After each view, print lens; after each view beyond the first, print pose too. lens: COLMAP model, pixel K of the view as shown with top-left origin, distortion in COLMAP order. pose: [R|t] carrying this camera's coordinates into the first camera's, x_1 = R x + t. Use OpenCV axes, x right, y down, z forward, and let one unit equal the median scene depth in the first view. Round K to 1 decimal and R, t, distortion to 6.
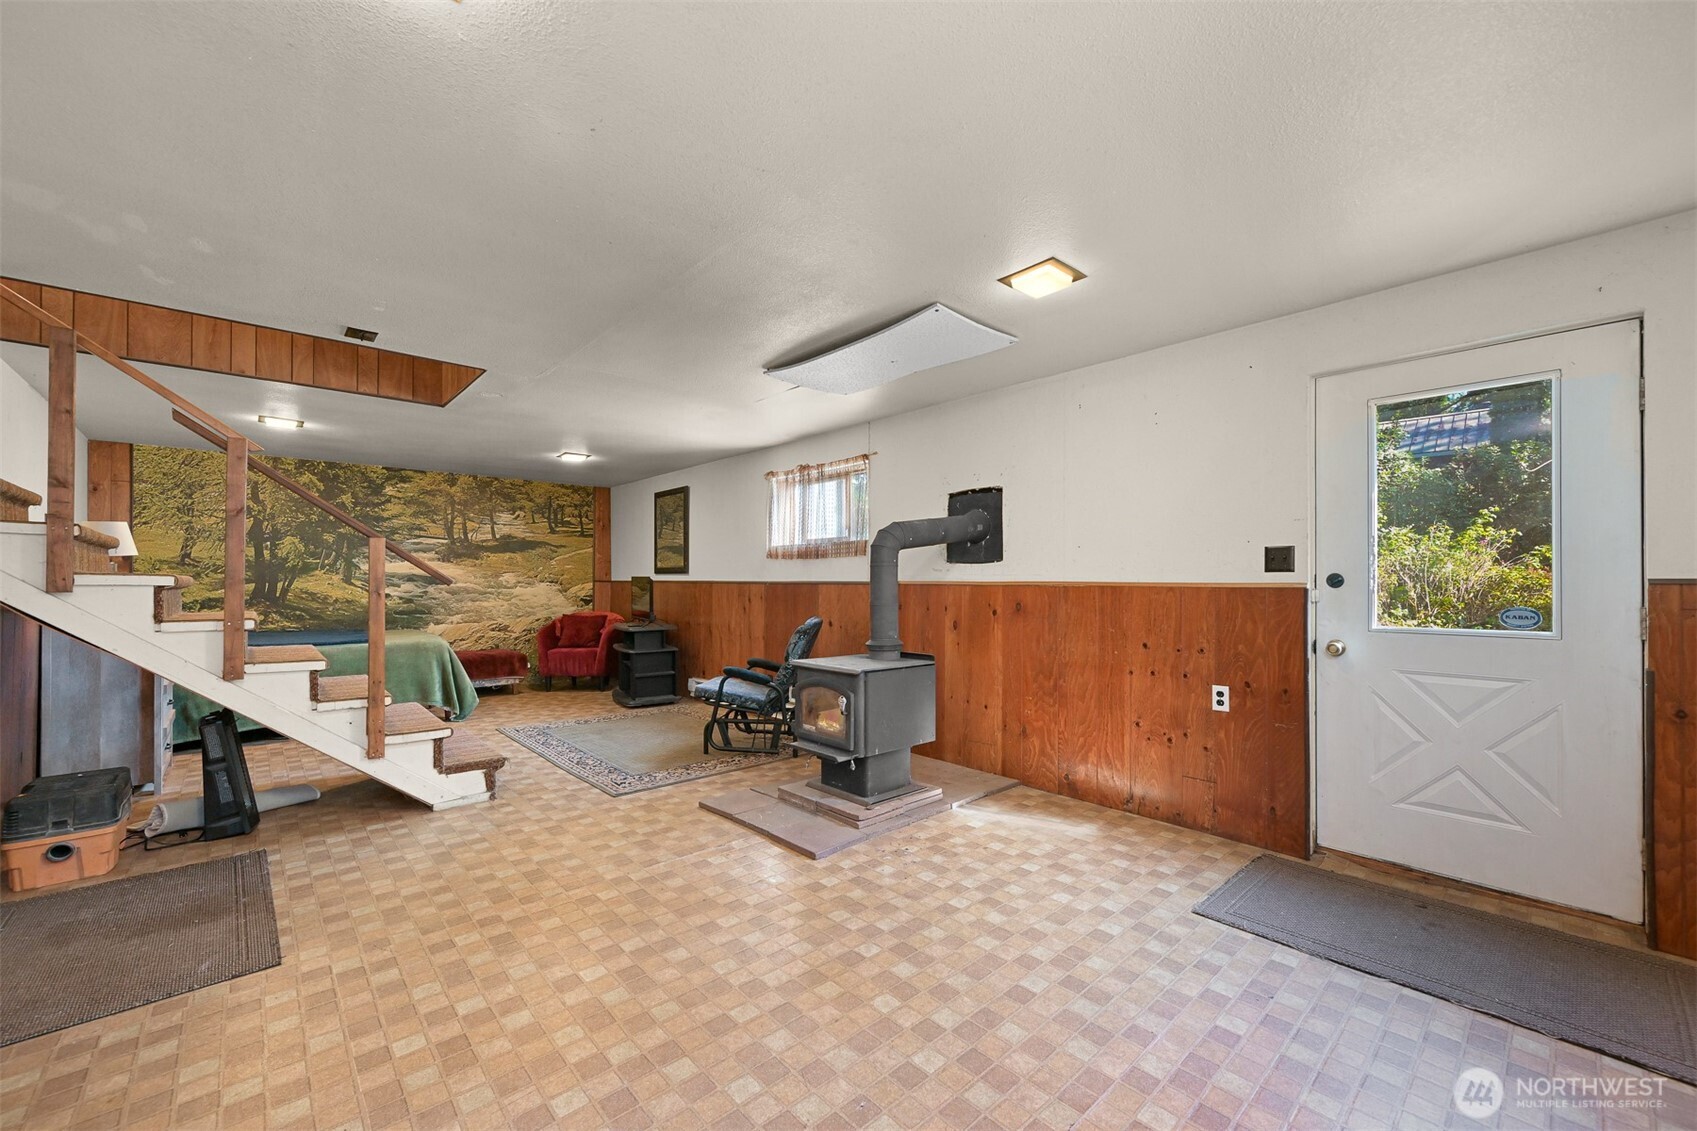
lens RADIAL K [[667.5, 0, 845.8], [0, 667.5, 574.8], [0, 0, 1]] dist [-0.004033, 0.000371]
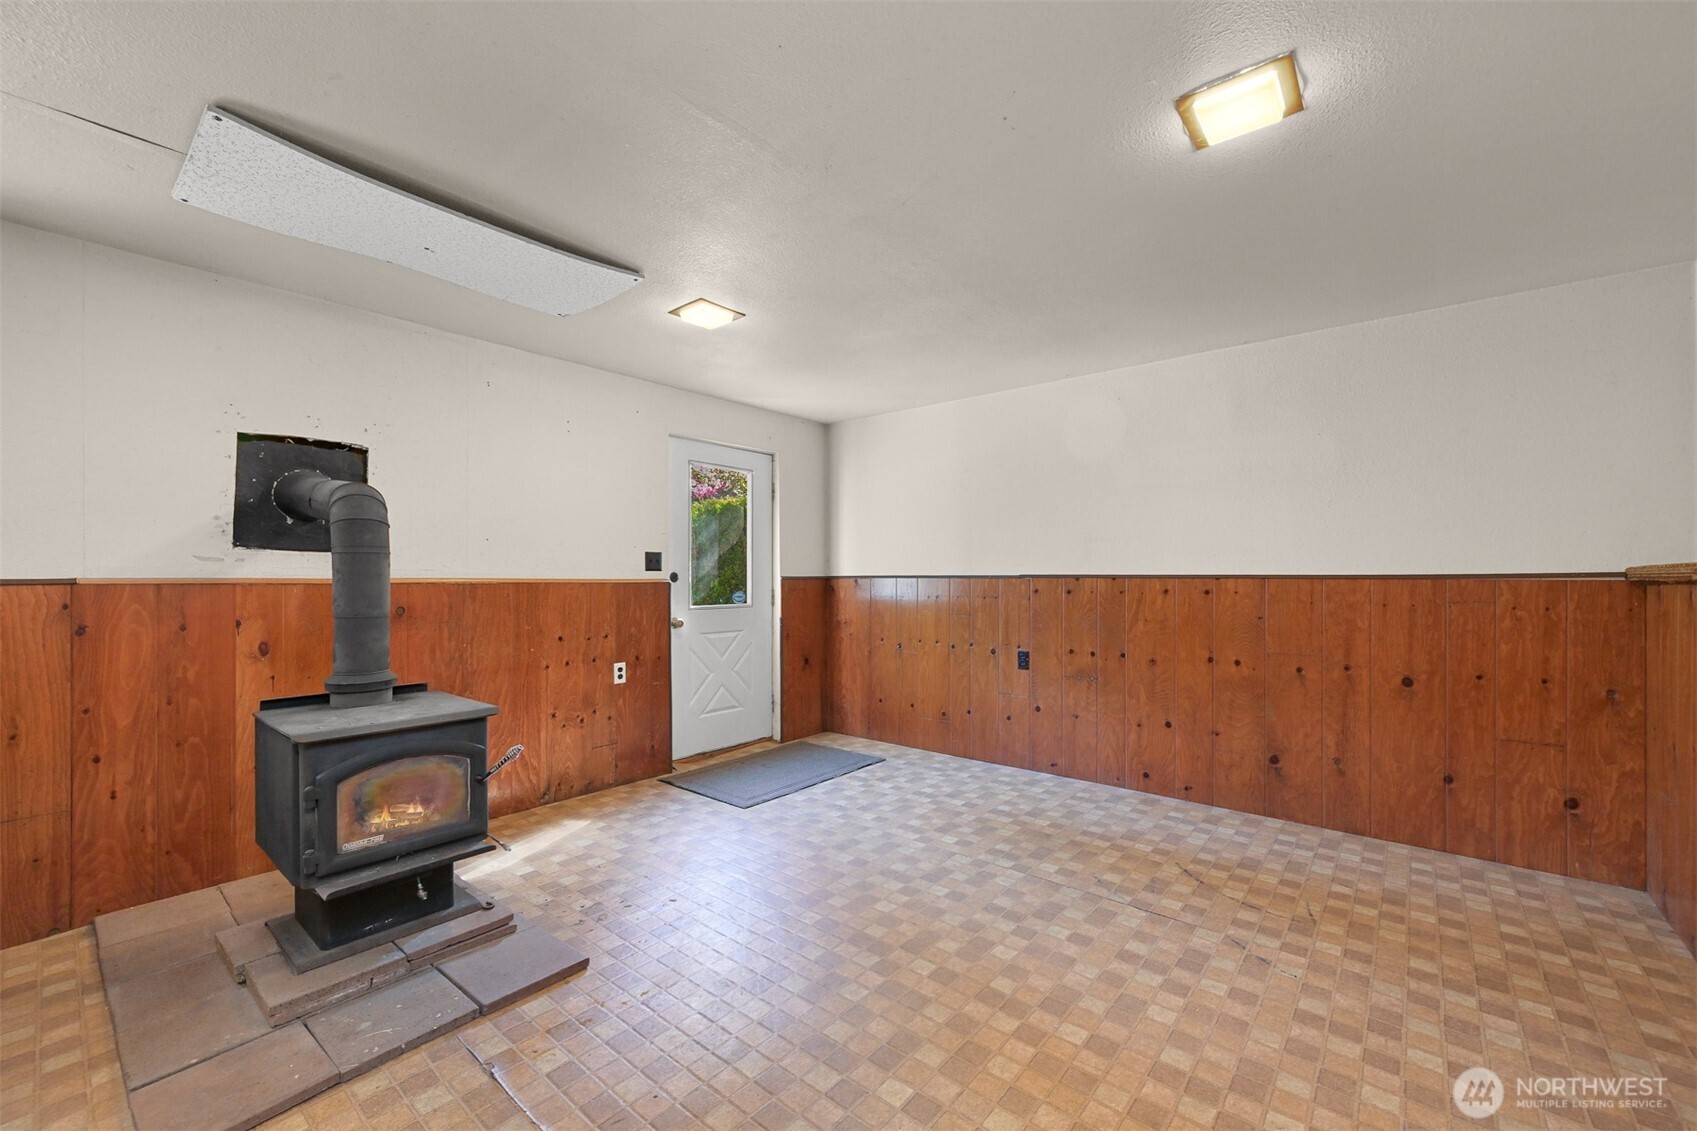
lens RADIAL K [[667.5, 0, 862.0], [0, 667.5, 575.6], [0, 0, 1]] dist [-0.004033, 0.000371]
pose [[-0.144668, 0.003289, 0.989475, -0.632561], [-0.010521, 0.999933, -0.004862, 0.005567], [-0.989424, -0.011113, -0.144623, 0.646956]]
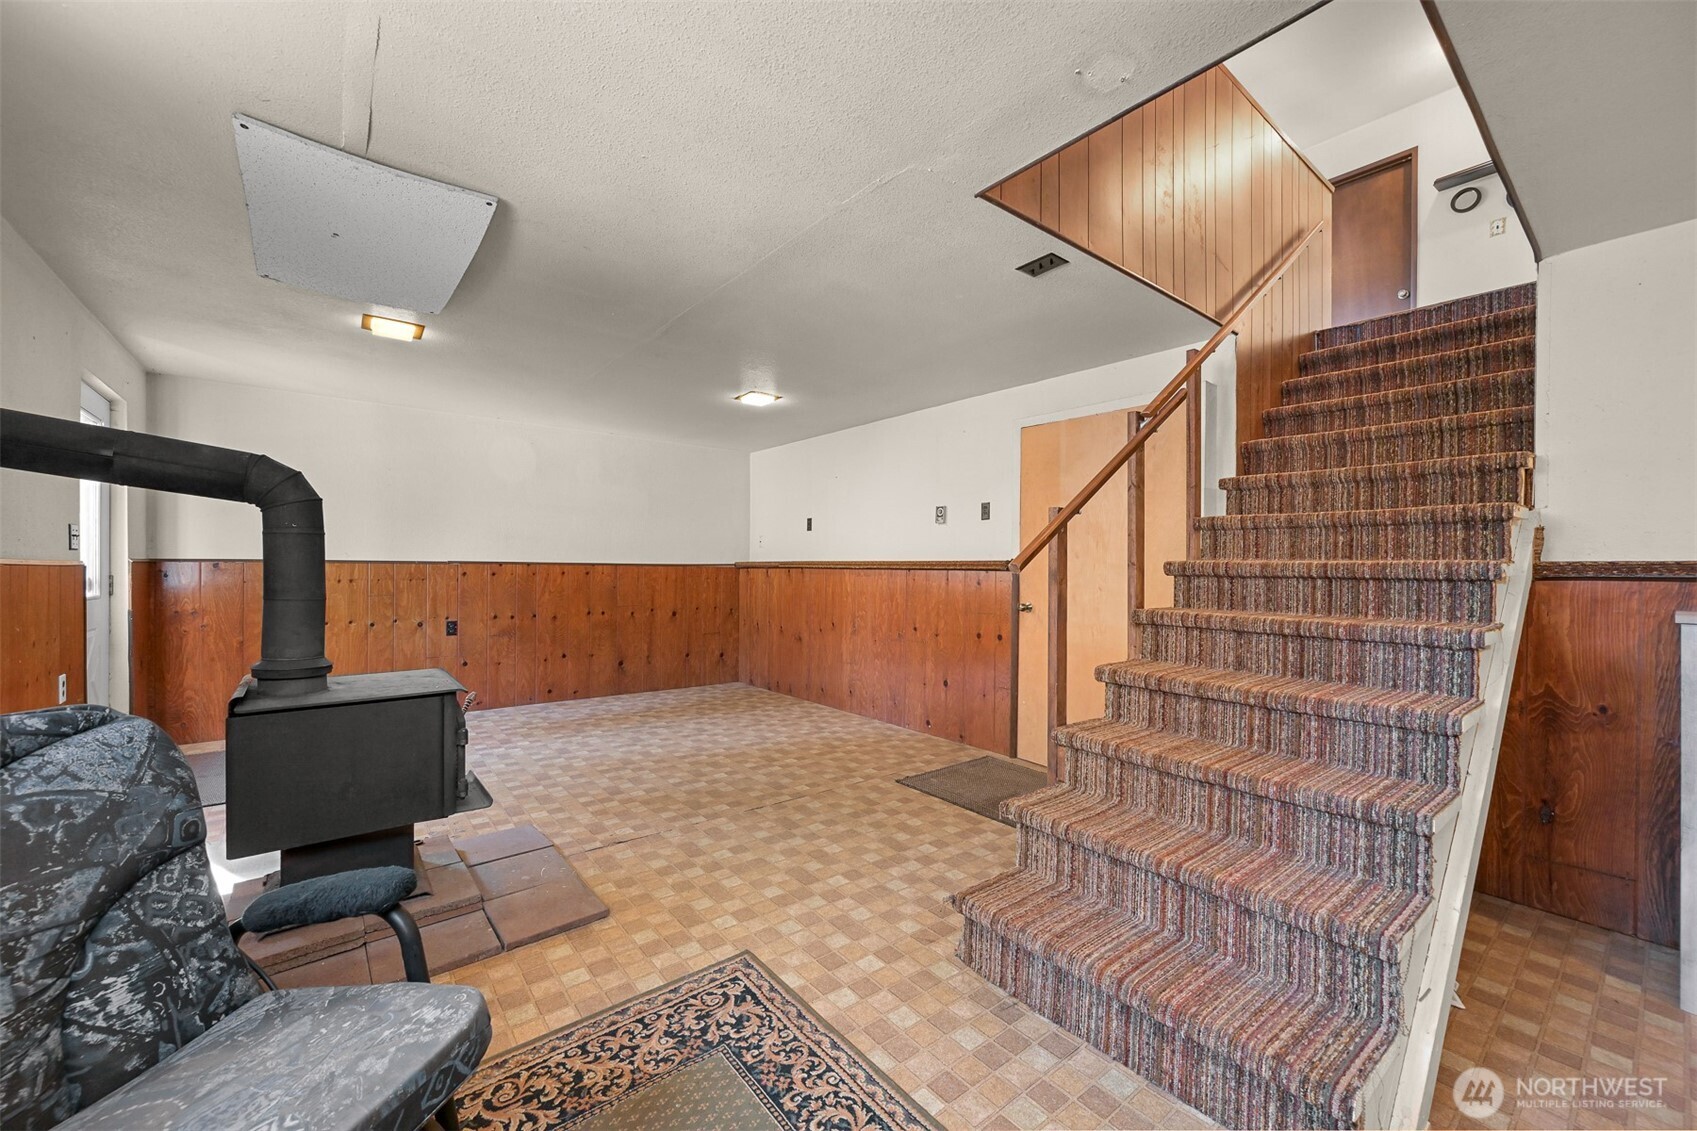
lens RADIAL K [[667.5, 0, 860.8], [0, 667.5, 570.9], [0, 0, 1]] dist [-0.004033, 0.000371]
pose [[-0.998986, -0.010094, 0.043872, -0.476853], [-0.010298, 0.999937, -0.004419, 0.016801], [-0.043825, -0.004866, -0.999027, 1.601056]]
